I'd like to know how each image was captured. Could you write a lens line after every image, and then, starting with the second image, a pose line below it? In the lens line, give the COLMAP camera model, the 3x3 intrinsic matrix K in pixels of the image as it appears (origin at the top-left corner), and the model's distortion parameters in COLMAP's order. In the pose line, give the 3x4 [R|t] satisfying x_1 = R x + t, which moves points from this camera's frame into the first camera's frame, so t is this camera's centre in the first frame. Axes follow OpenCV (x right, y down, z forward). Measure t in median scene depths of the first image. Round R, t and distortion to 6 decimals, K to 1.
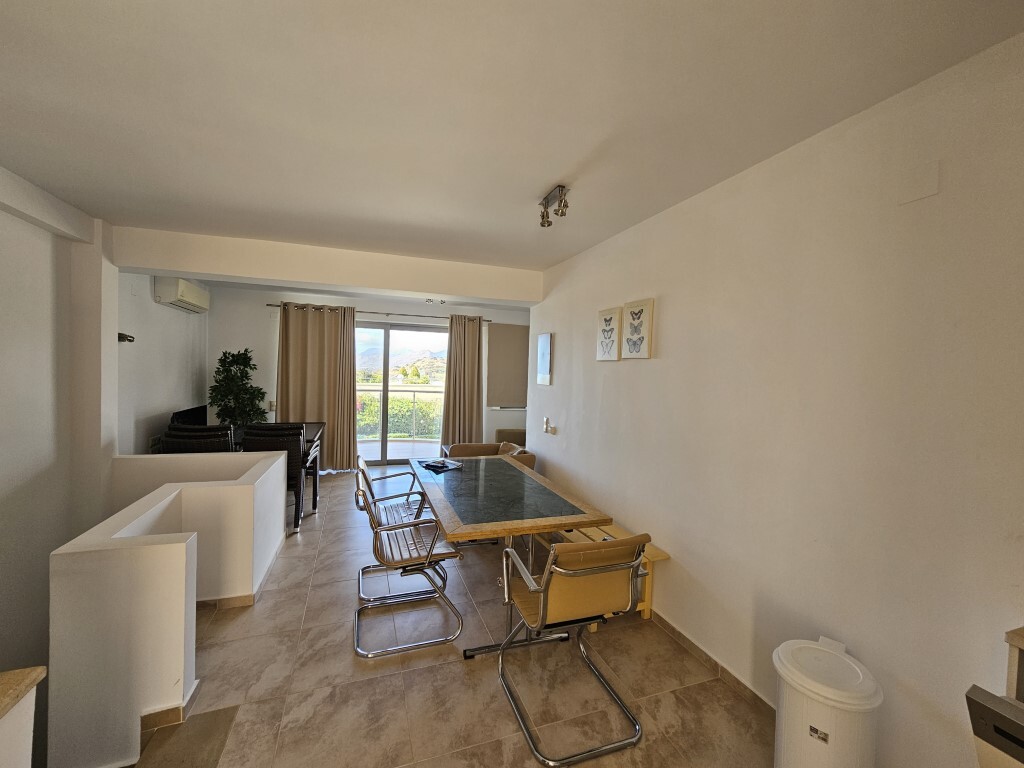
lens RADIAL K [[422.6, 0, 513.6], [0, 422.6, 382.5], [0, 0, 1]] dist [-0.006050, 0.000131]
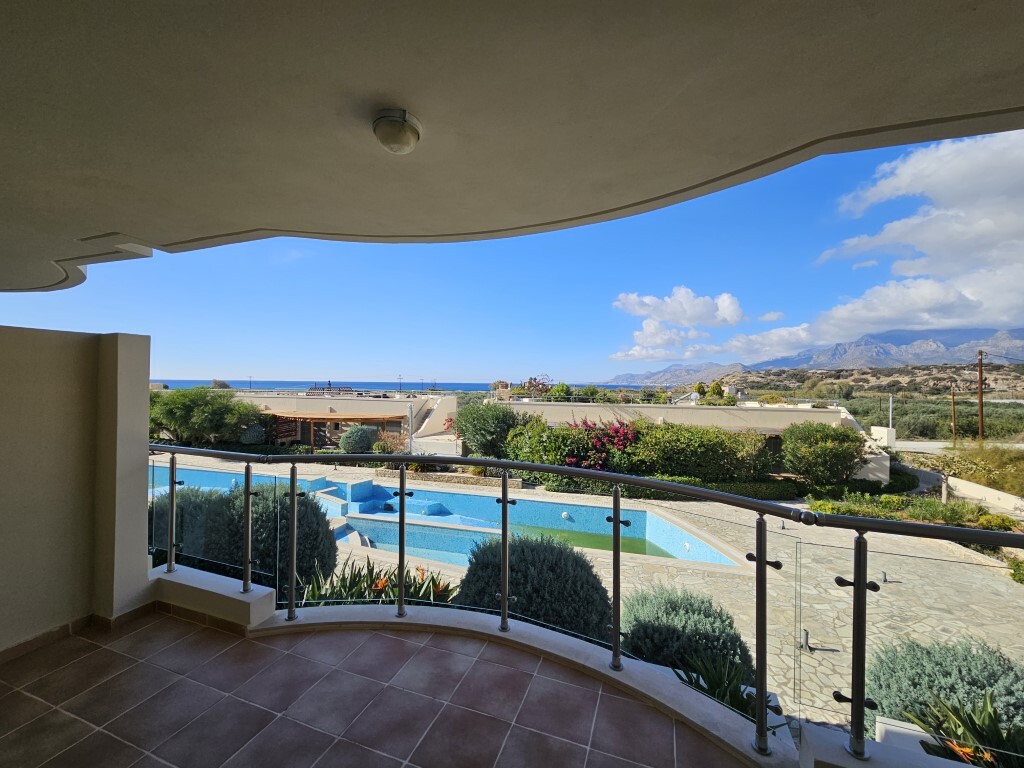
lens RADIAL K [[422.6, 0, 504.0], [0, 422.6, 382.2], [0, 0, 1]] dist [-0.006050, 0.000131]
pose [[0.755300, -0.030384, -0.654674, -0.078455], [0.000088, 0.998929, -0.046260, -0.007434], [0.655379, 0.034882, 0.754494, 0.529654]]
